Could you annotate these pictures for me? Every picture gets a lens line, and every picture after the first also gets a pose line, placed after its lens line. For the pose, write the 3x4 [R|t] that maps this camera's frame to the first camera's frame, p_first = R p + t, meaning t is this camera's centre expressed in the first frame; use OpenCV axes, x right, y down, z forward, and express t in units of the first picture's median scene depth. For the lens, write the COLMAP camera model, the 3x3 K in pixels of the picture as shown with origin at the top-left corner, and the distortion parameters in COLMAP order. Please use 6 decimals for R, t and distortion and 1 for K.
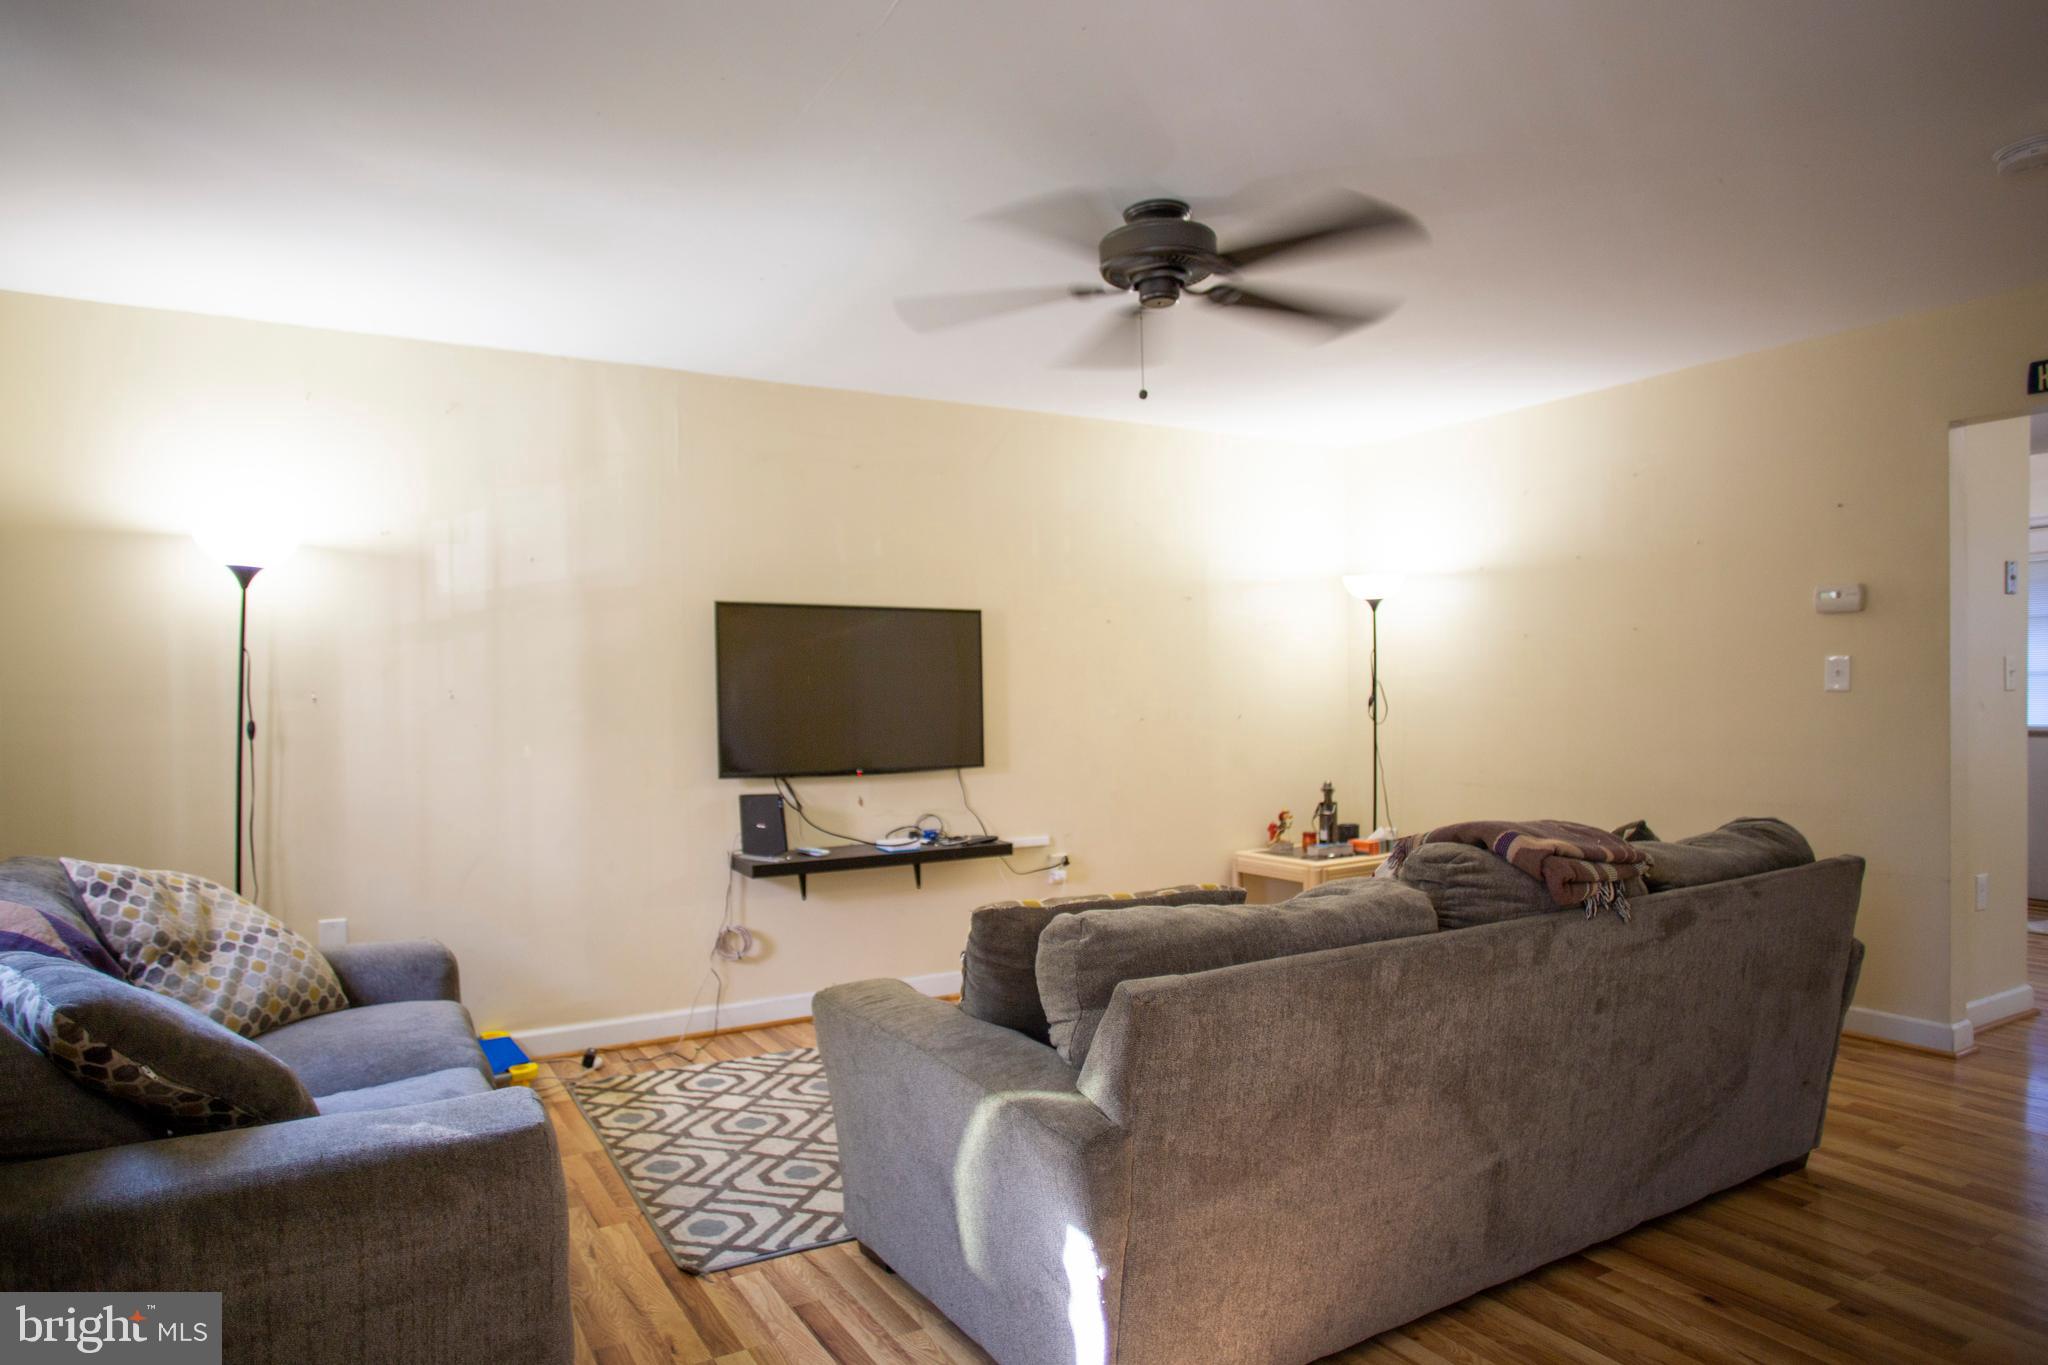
lens RADIAL K [[1194.7, 0, 1000.2], [0, 1194.7, 696.1], [0, 0, 1]] dist [-0.077133, 0.070998]
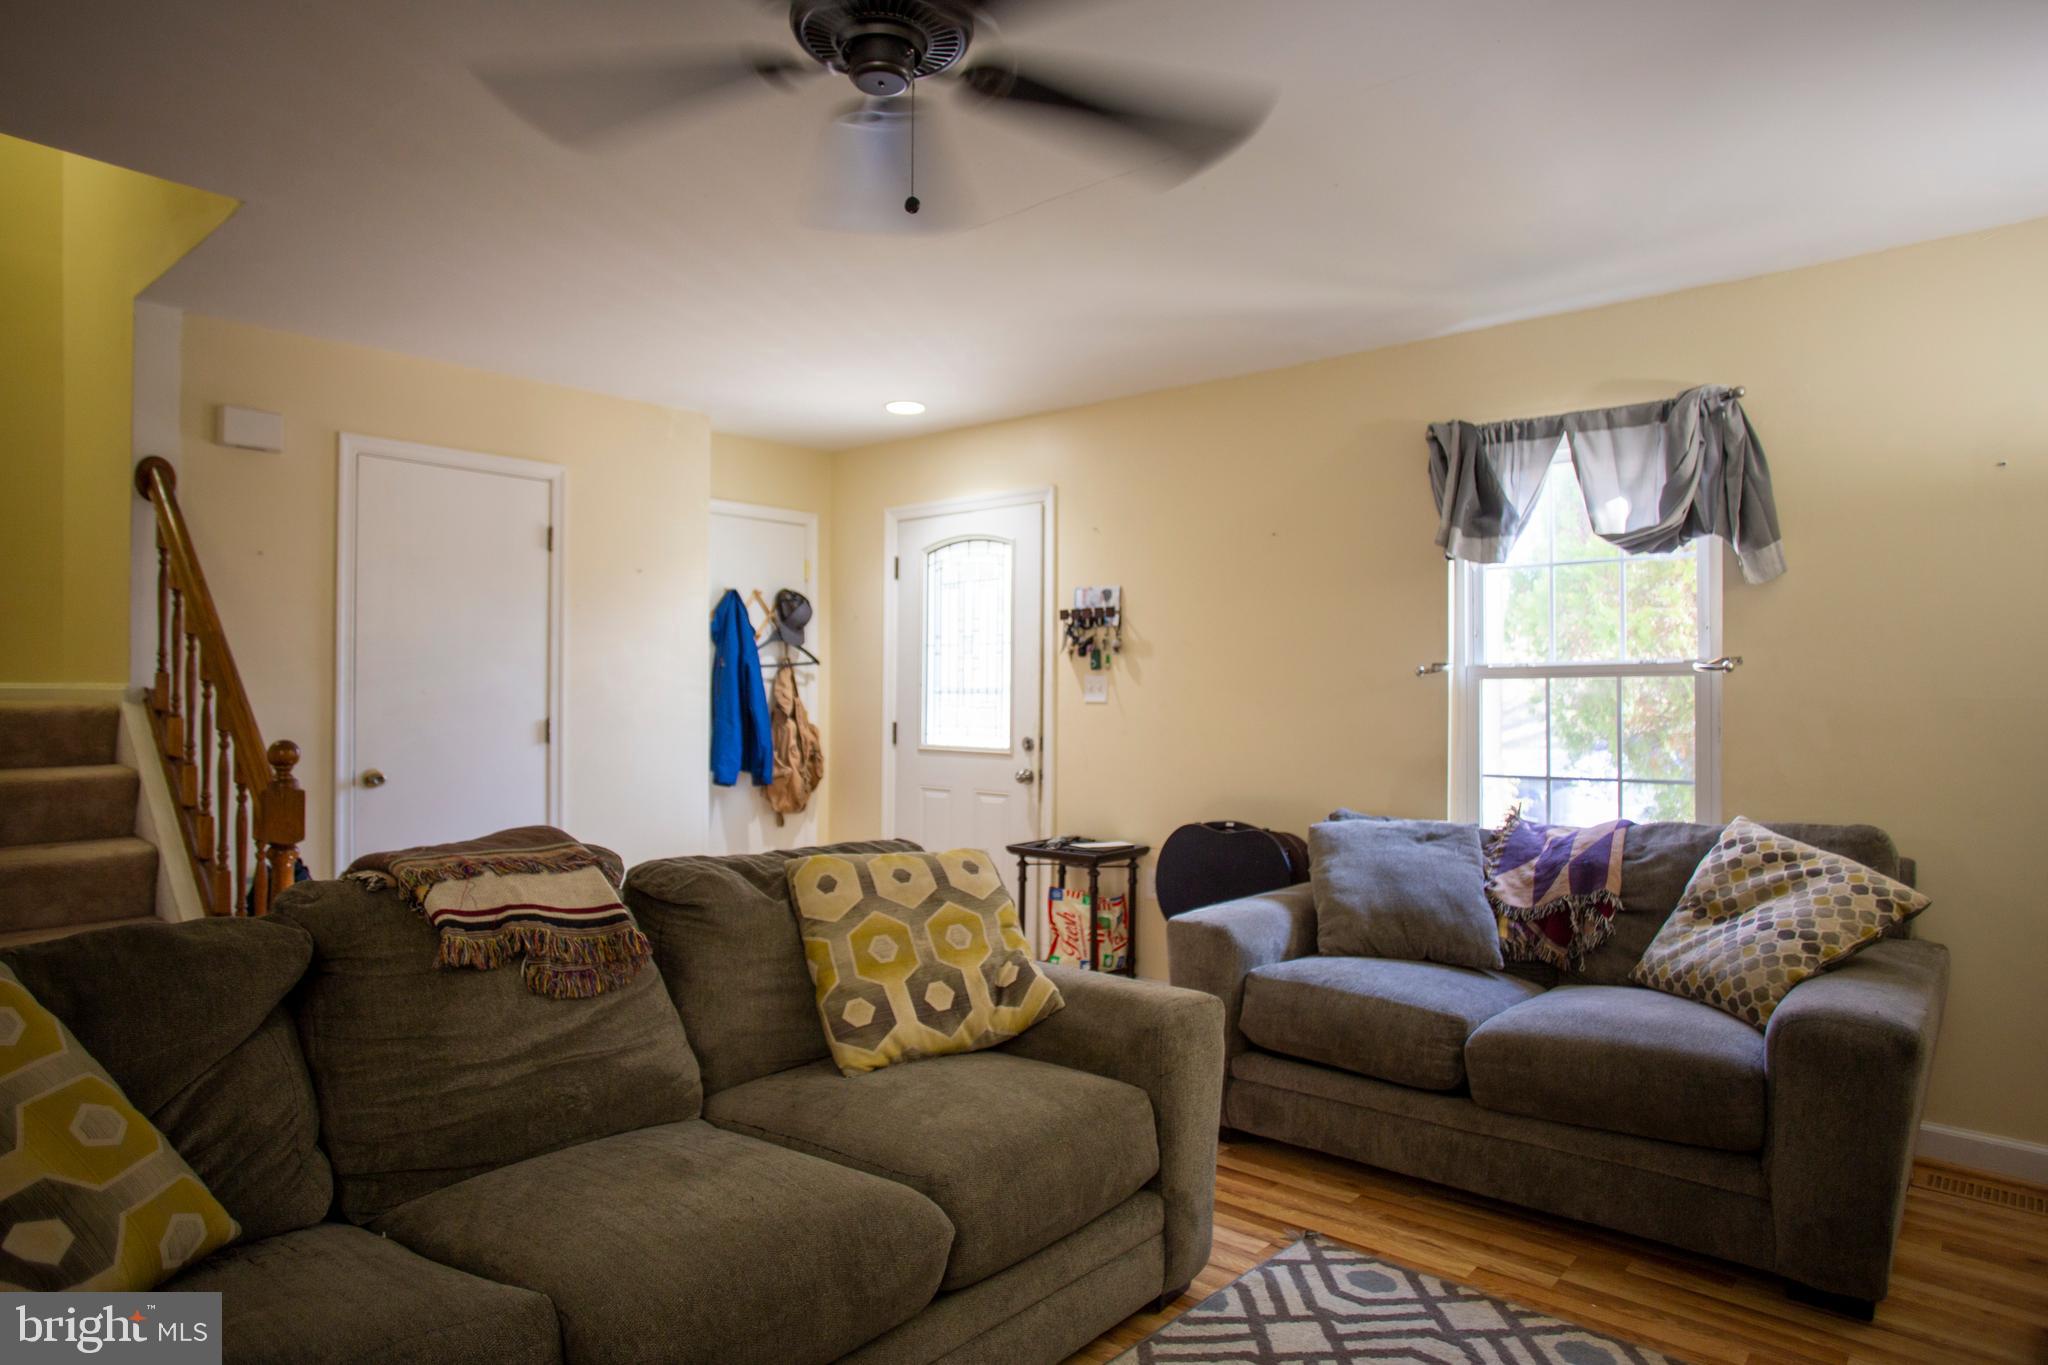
lens RADIAL K [[1198.6, 0, 1024.0], [0, 1198.6, 682.5], [0, 0, 1]] dist [-0.043672, -0.001734]
pose [[-0.945270, 0.007574, -0.326201, 0.213360], [0.011809, 0.999870, -0.011006, 0.000434], [0.326075, -0.014256, -0.945236, 1.284666]]
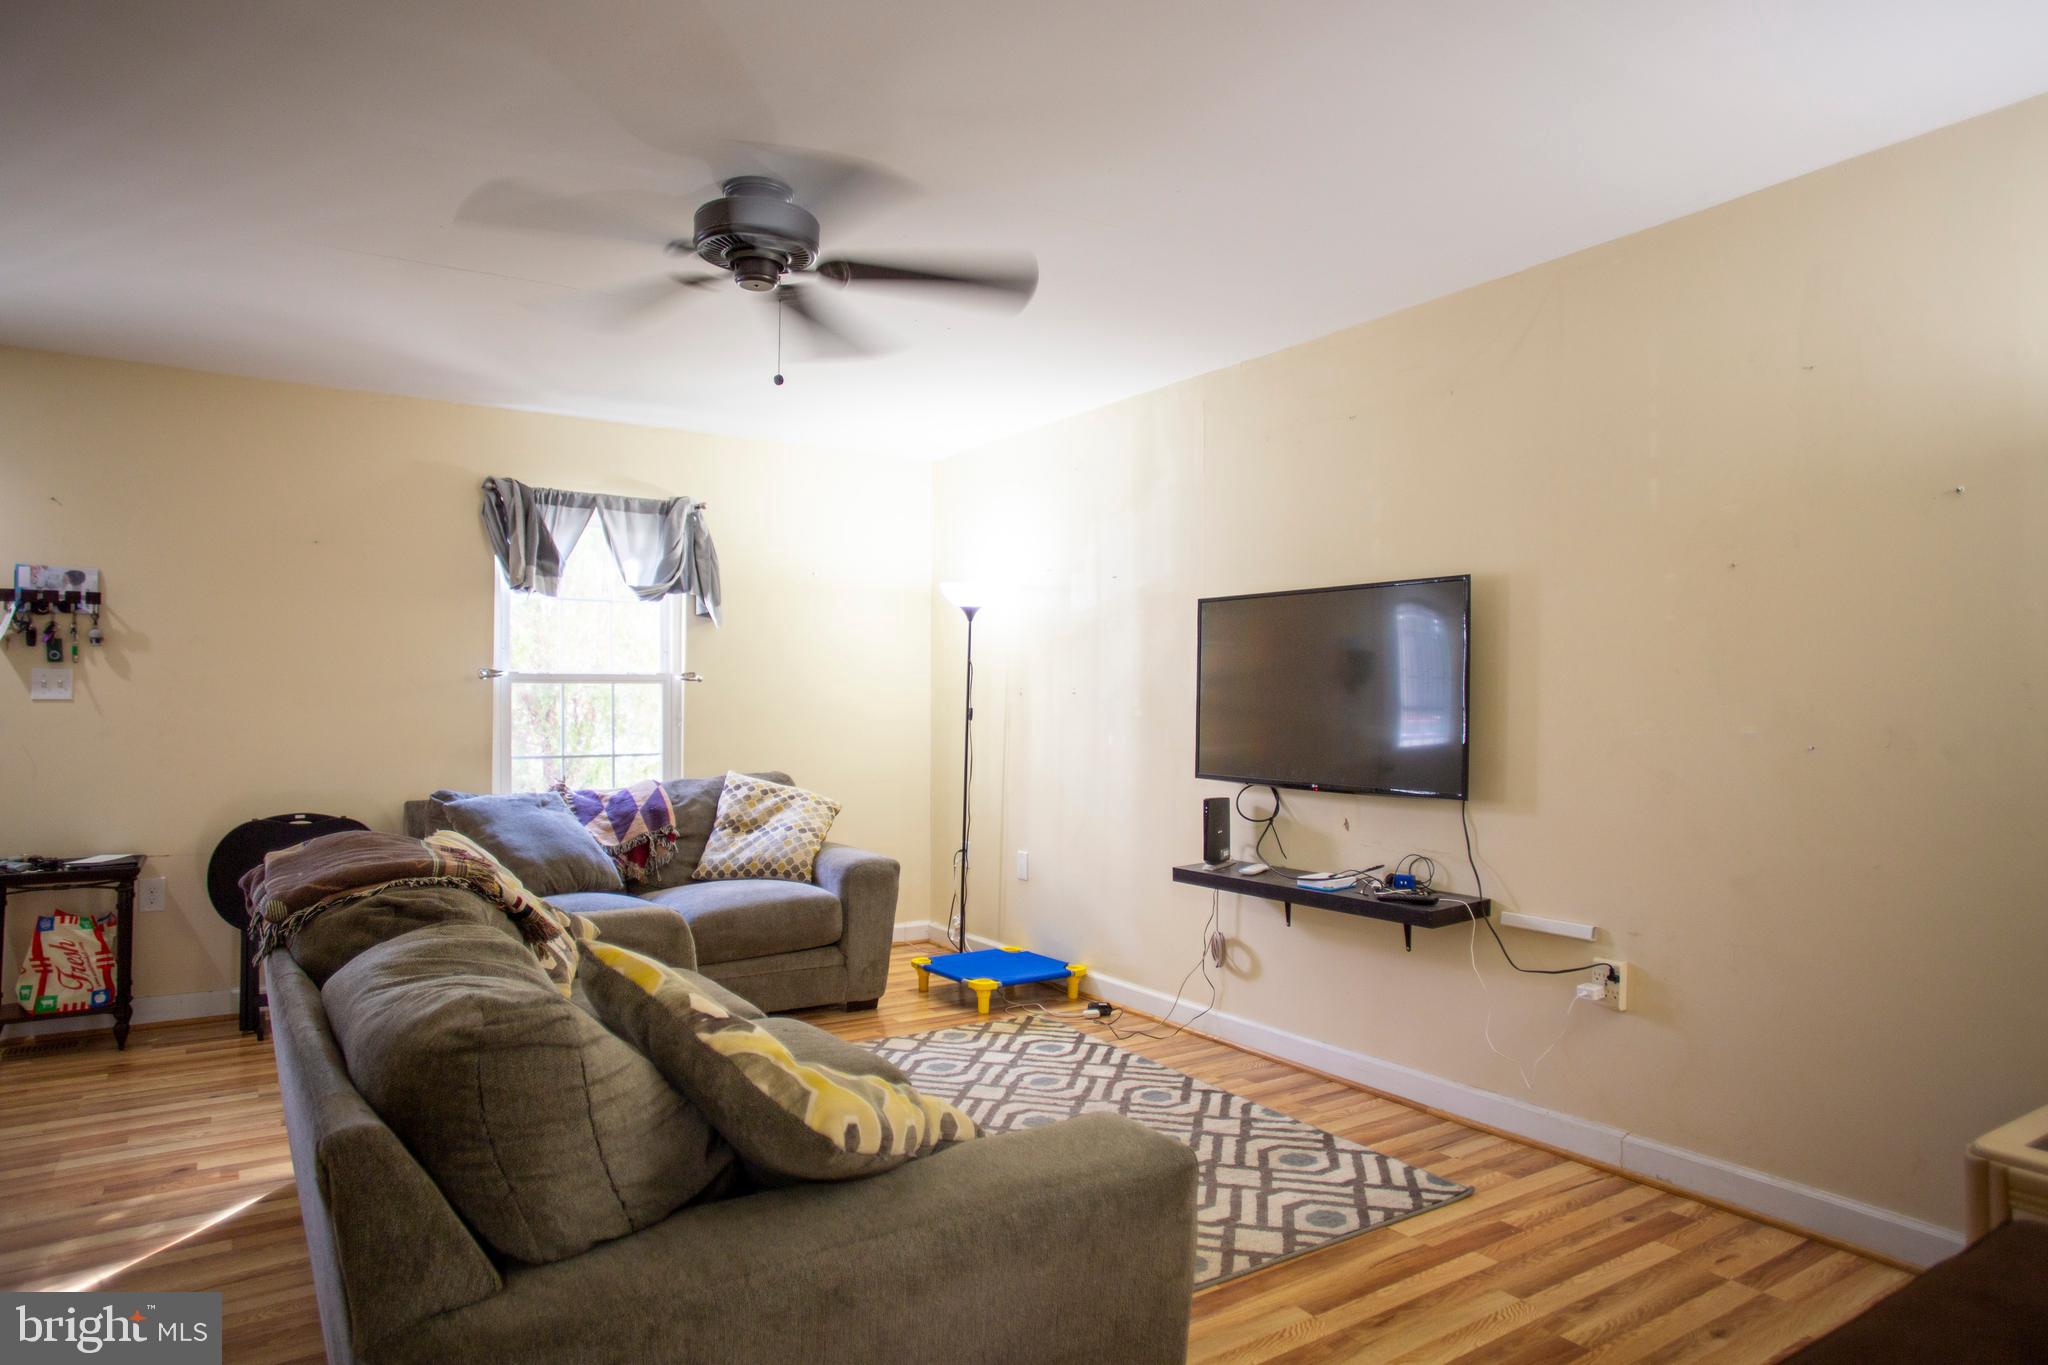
lens RADIAL K [[1198.6, 0, 1024.0], [0, 1198.6, 682.5], [0, 0, 1]] dist [-0.043672, -0.001734]
pose [[0.061629, -0.002033, -0.998097, 0.866233], [-0.003470, 0.999991, -0.002251, -0.008543], [0.998093, 0.003602, 0.061622, 0.917374]]
